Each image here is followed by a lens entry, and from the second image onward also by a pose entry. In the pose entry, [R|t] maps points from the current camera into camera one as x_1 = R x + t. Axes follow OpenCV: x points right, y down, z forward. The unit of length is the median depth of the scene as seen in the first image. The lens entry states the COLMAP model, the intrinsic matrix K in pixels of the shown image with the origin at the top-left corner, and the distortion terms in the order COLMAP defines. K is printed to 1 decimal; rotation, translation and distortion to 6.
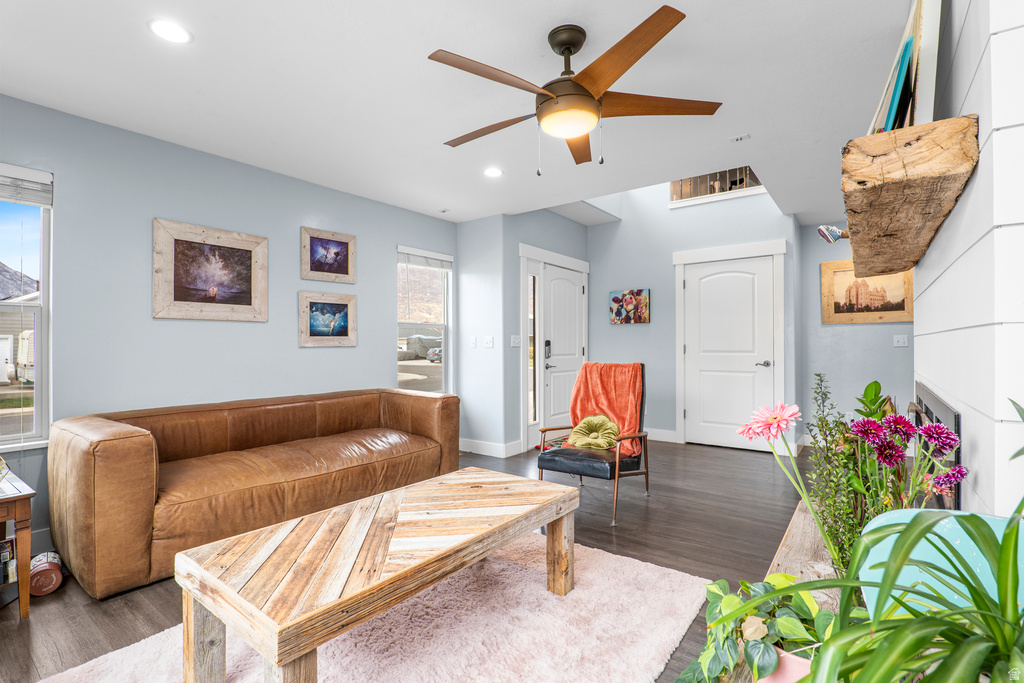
lens RADIAL K [[473.4, 0, 512.5], [0, 473.4, 345.2], [0, 0, 1]] dist [-0.028003, 0.009208]
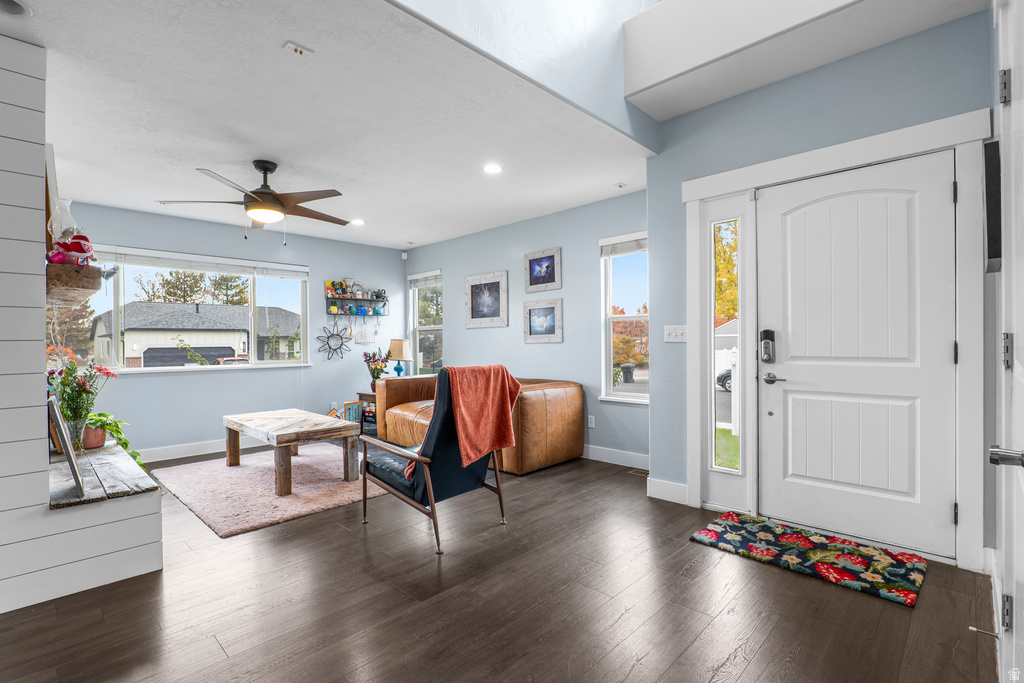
lens RADIAL K [[473.4, 0, 512.5], [0, 473.4, 345.2], [0, 0, 1]] dist [-0.028003, 0.009208]
pose [[-0.114601, 0.009602, -0.993365, 0.893941], [0.012525, 0.999888, 0.008220, -0.001602], [0.993333, -0.011500, -0.114708, 1.084170]]
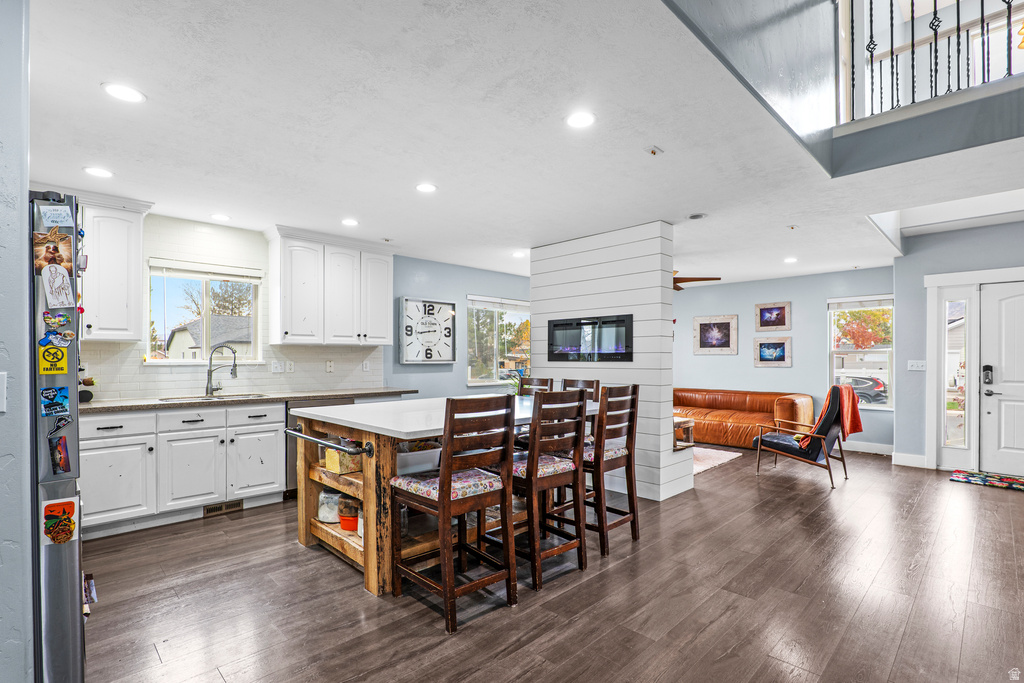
lens RADIAL K [[483.8, 0, 513.2], [0, 483.8, 354.3], [0, 0, 1]] dist [-0.013945, 0.001541]
pose [[-0.135875, -0.002278, -0.990723, 1.607153], [0.000135, 0.999997, -0.002318, -0.042176], [0.990726, -0.000449, -0.135875, 0.270582]]
